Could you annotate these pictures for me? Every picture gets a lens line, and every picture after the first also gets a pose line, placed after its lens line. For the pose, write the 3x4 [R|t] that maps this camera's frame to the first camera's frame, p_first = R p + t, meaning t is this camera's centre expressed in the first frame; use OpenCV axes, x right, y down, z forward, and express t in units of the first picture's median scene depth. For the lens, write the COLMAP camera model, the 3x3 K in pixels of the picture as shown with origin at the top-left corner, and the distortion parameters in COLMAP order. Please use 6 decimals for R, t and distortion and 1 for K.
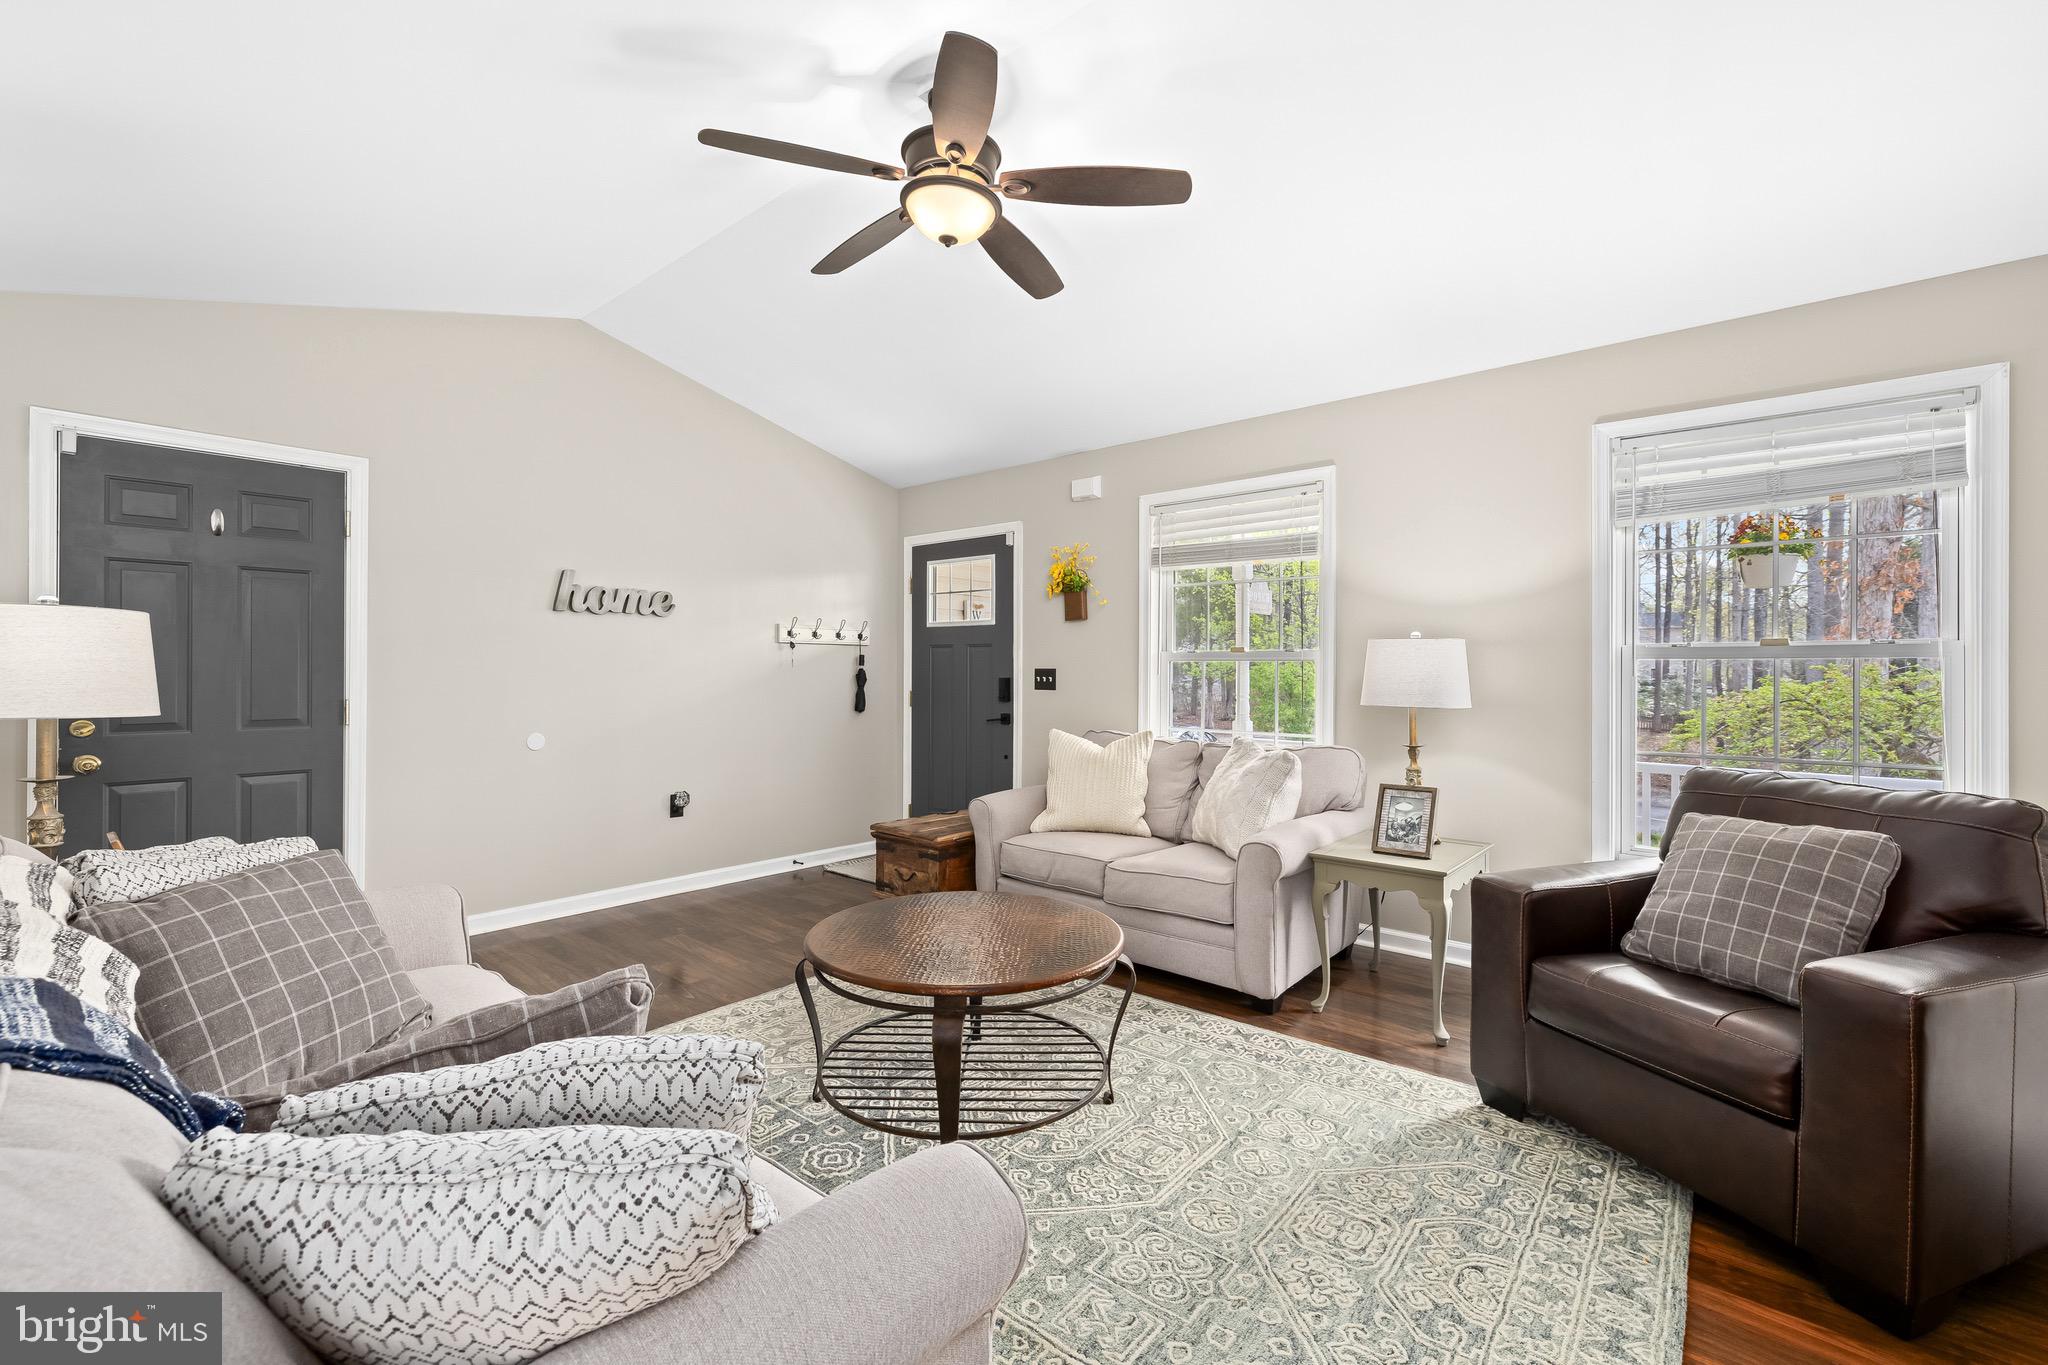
lens RADIAL K [[870.0, 0, 1022.5], [0, 870.0, 671.8], [0, 0, 1]] dist [0.002734, 0.000176]
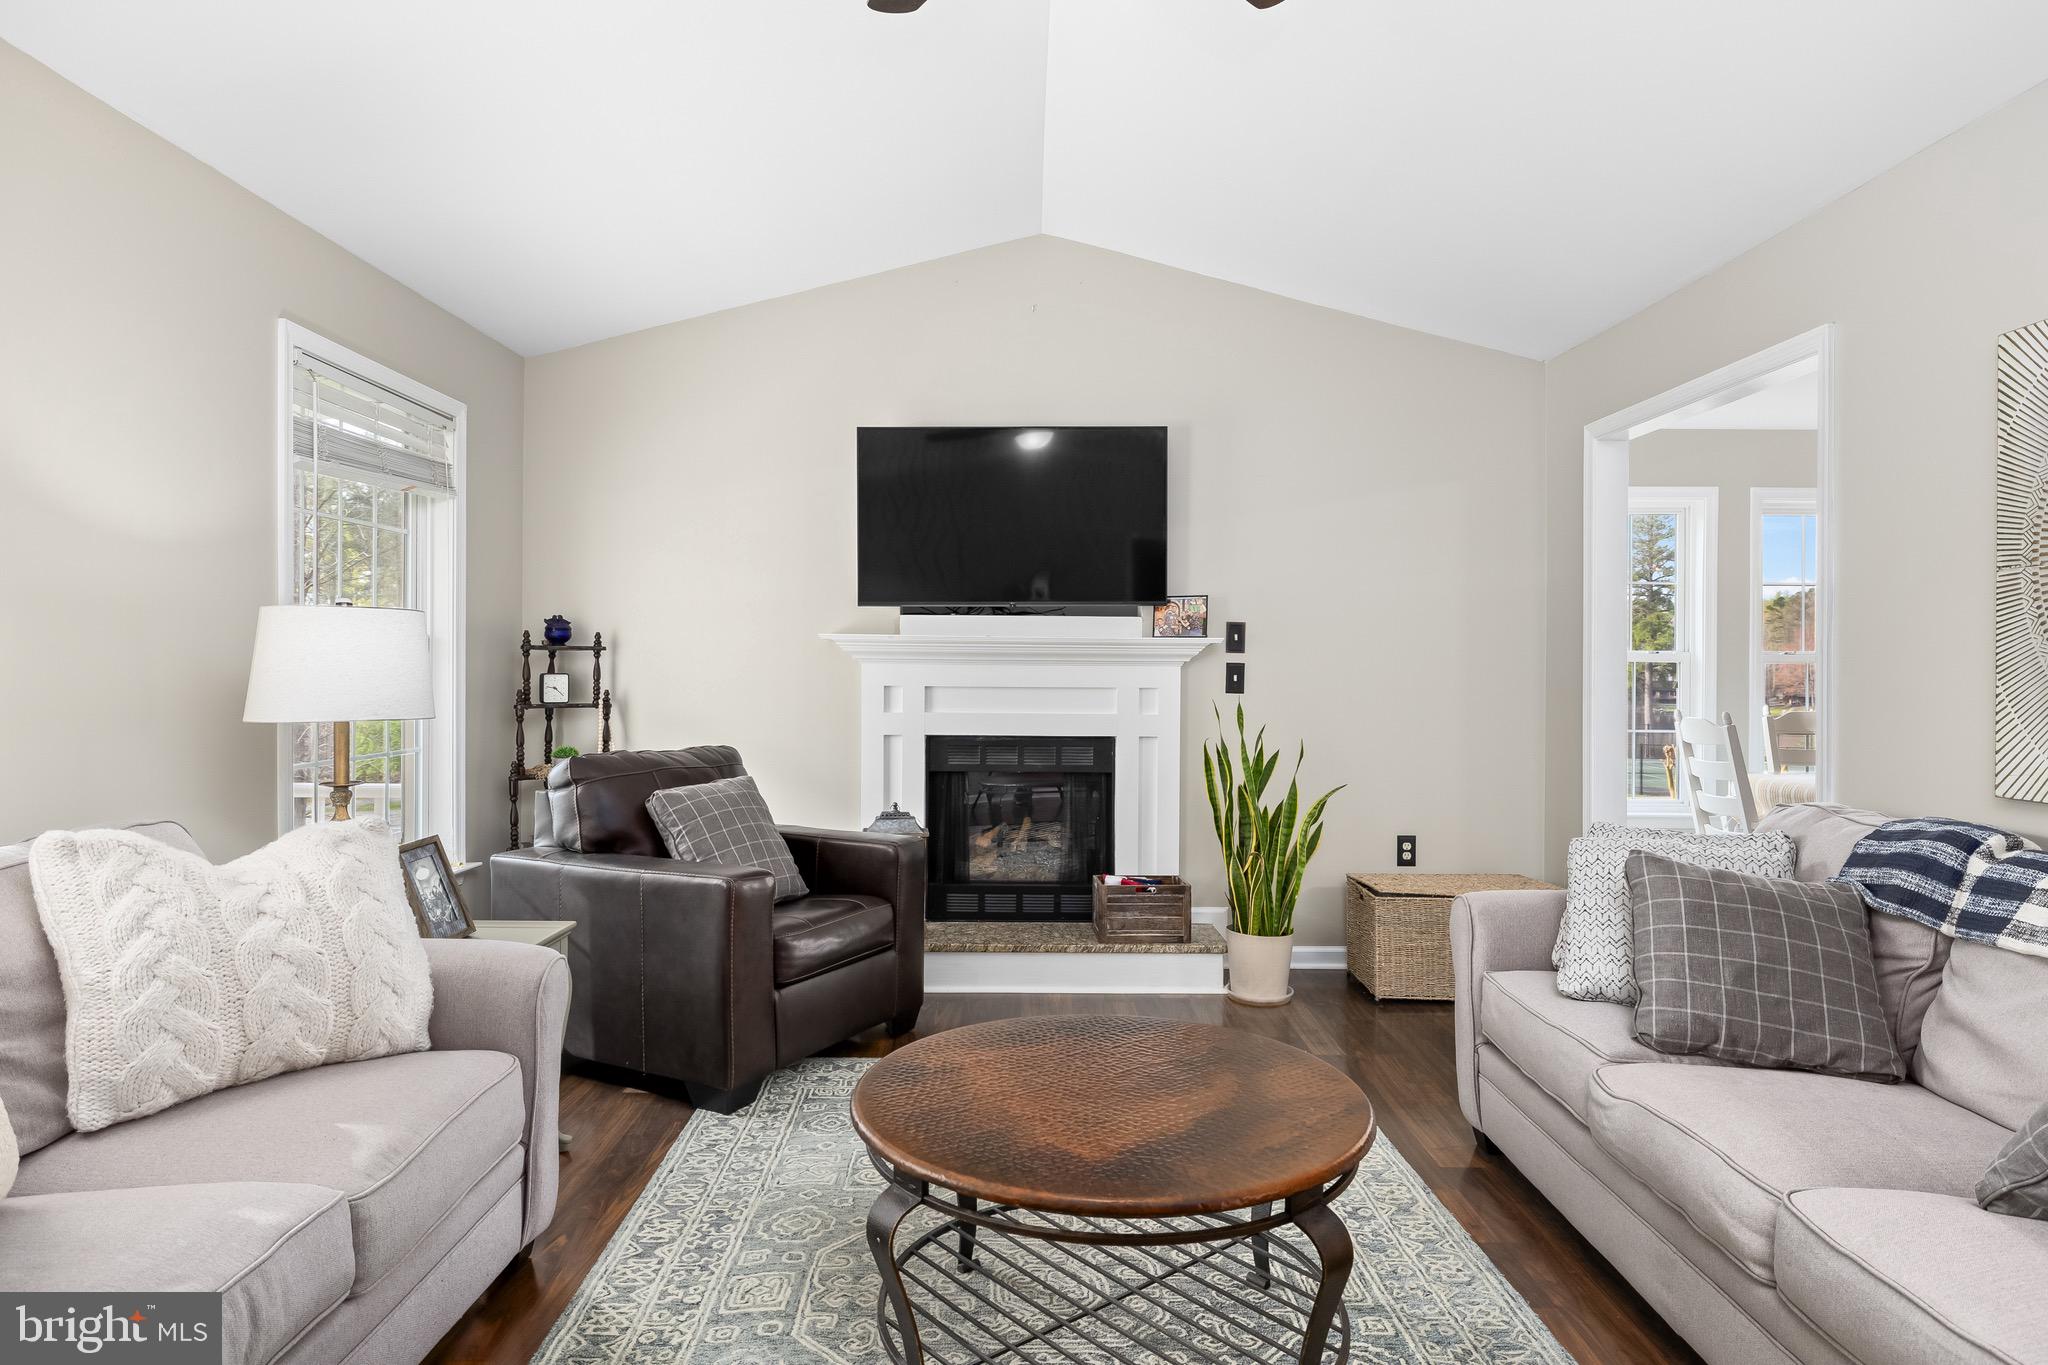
lens RADIAL K [[1181.7, 0, 1033.8], [0, 1181.7, 668.6], [0, 0, 1]] dist [-0.003748, 0.000333]
pose [[-0.651617, -0.008421, 0.758501, -0.315910], [-0.005895, 0.999964, 0.006038, -0.002129], [-0.758525, -0.000536, -0.651644, 0.757926]]
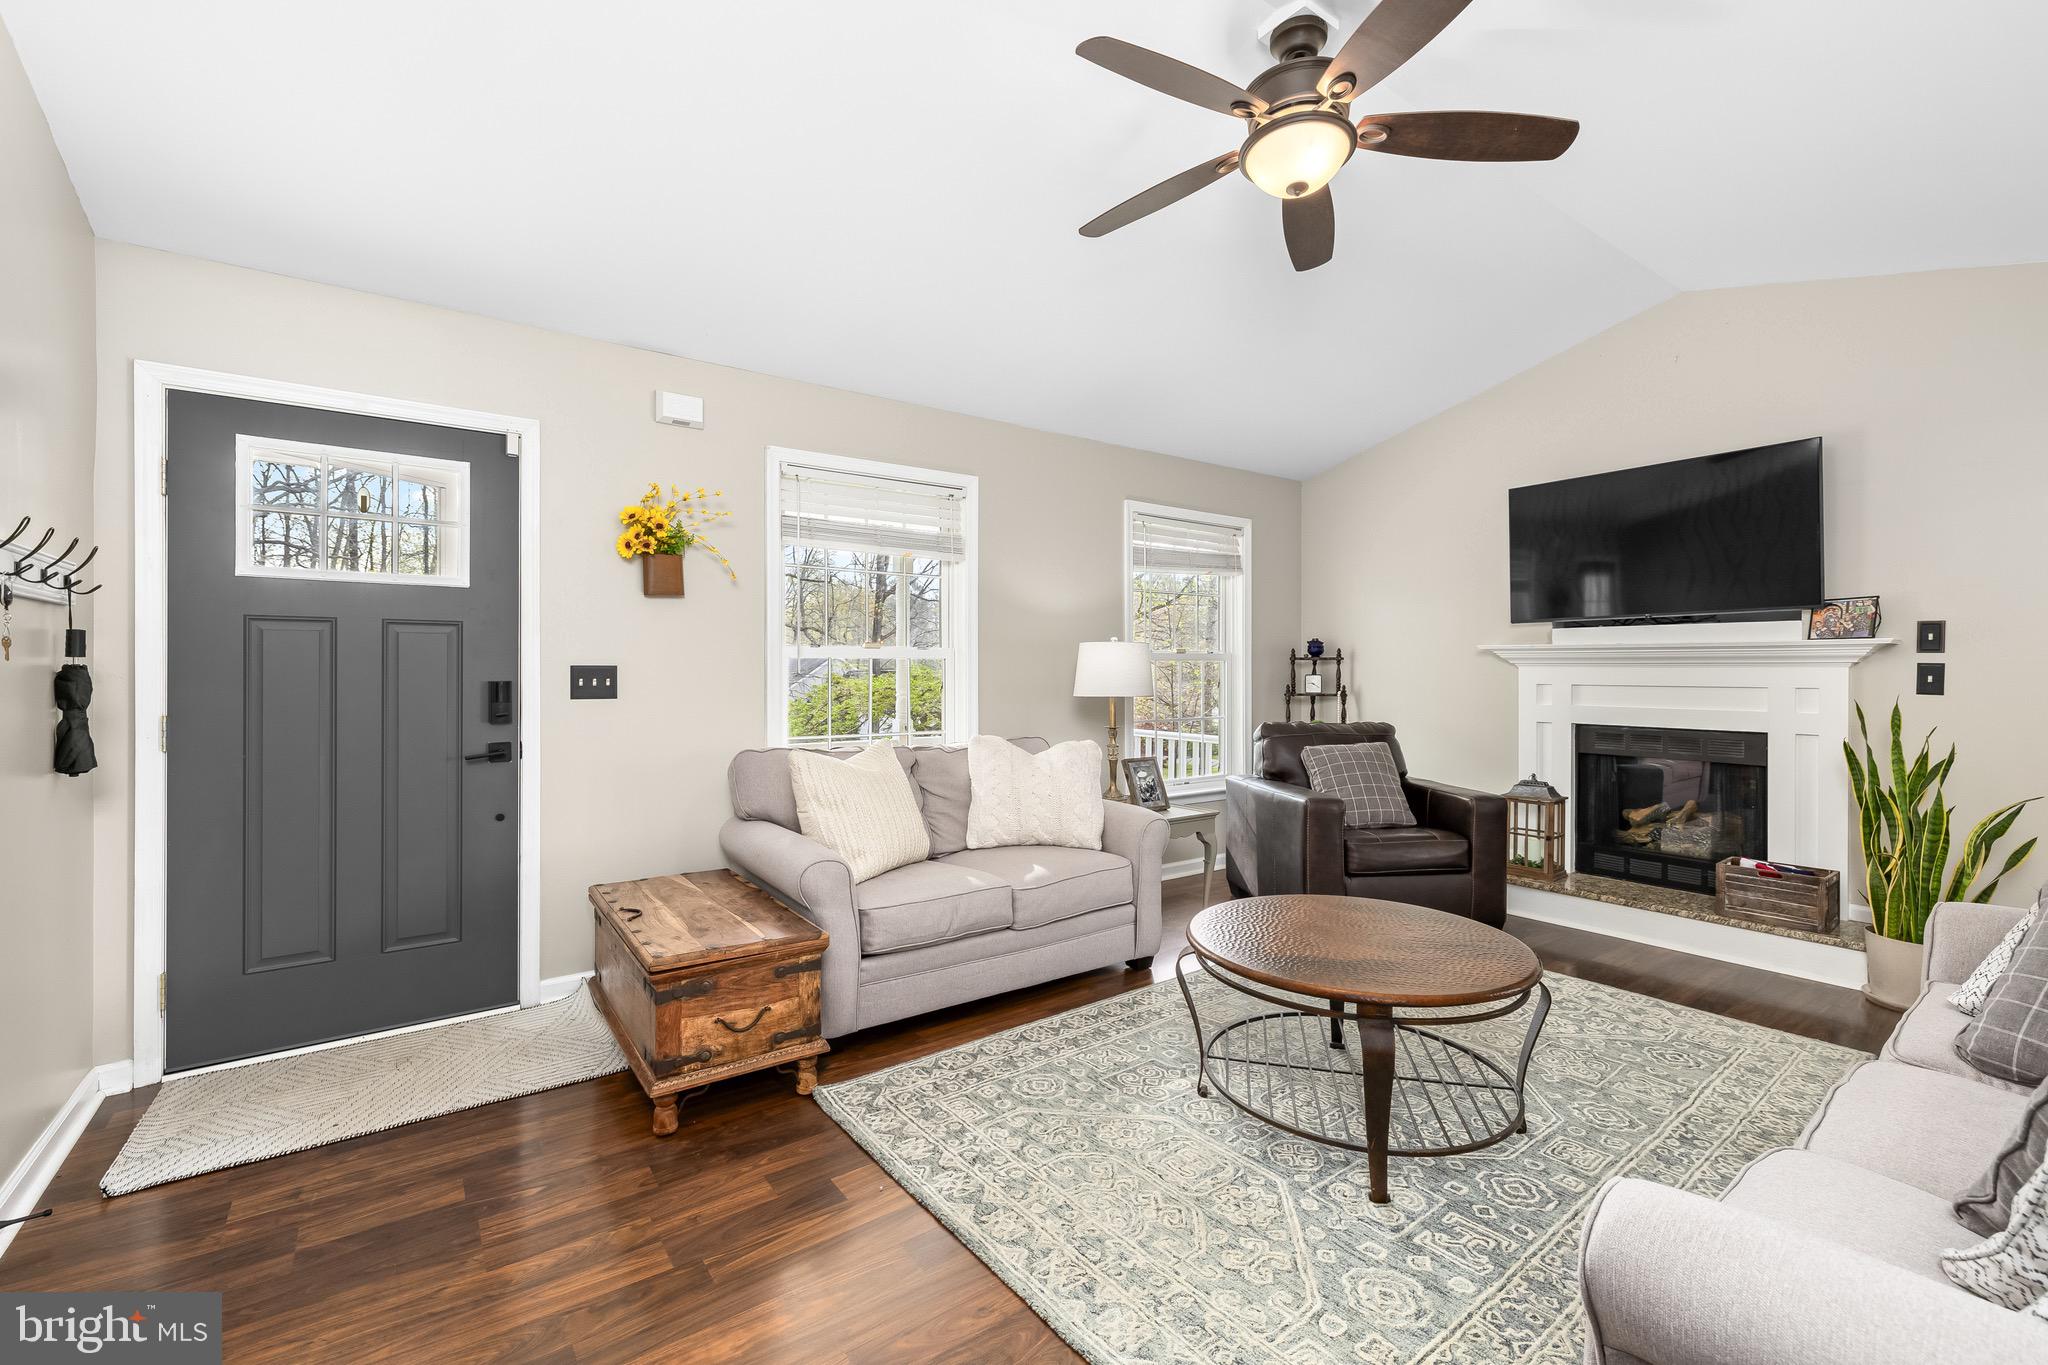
lens RADIAL K [[870.0, 0, 1034.4], [0, 870.0, 670.7], [0, 0, 1]] dist [0.002734, 0.000176]
pose [[0.223368, -0.004003, 0.974726, -0.519106], [0.003816, 0.999987, 0.003233, -0.000724], [-0.974727, 0.002997, 0.223381, 0.537402]]
